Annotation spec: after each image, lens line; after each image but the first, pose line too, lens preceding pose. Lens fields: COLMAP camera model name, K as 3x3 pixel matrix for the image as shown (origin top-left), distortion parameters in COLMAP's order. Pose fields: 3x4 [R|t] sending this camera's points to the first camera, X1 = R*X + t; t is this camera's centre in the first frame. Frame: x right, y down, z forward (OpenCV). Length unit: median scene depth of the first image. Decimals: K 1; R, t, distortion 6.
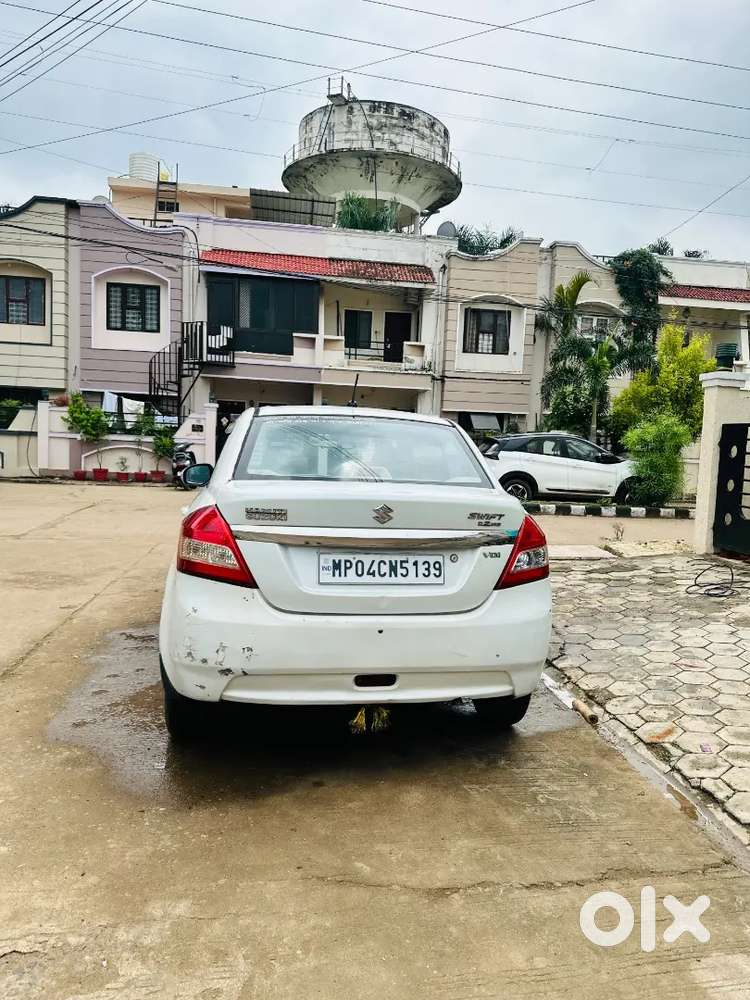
lens RADIAL K [[708.5, 0, 383.4], [0, 708.5, 504.1], [0, 0, 1]] dist [0.017656, -0.022832]
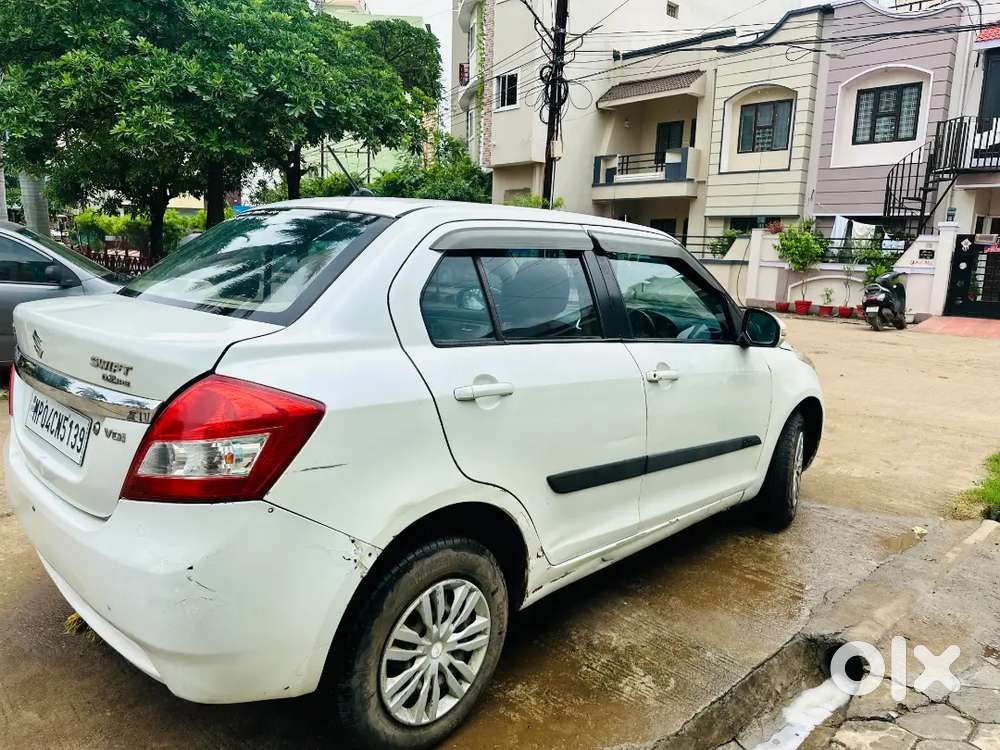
lens RADIAL K [[708.5, 0, 503.0], [0, 708.5, 377.8], [0, 0, 1]] dist [0.017656, -0.022832]
pose [[0.579329, 0.125586, -0.805361, 0.453091], [-0.080246, 0.992047, 0.096973, -0.031345], [0.811134, 0.008447, 0.584799, 0.524512]]
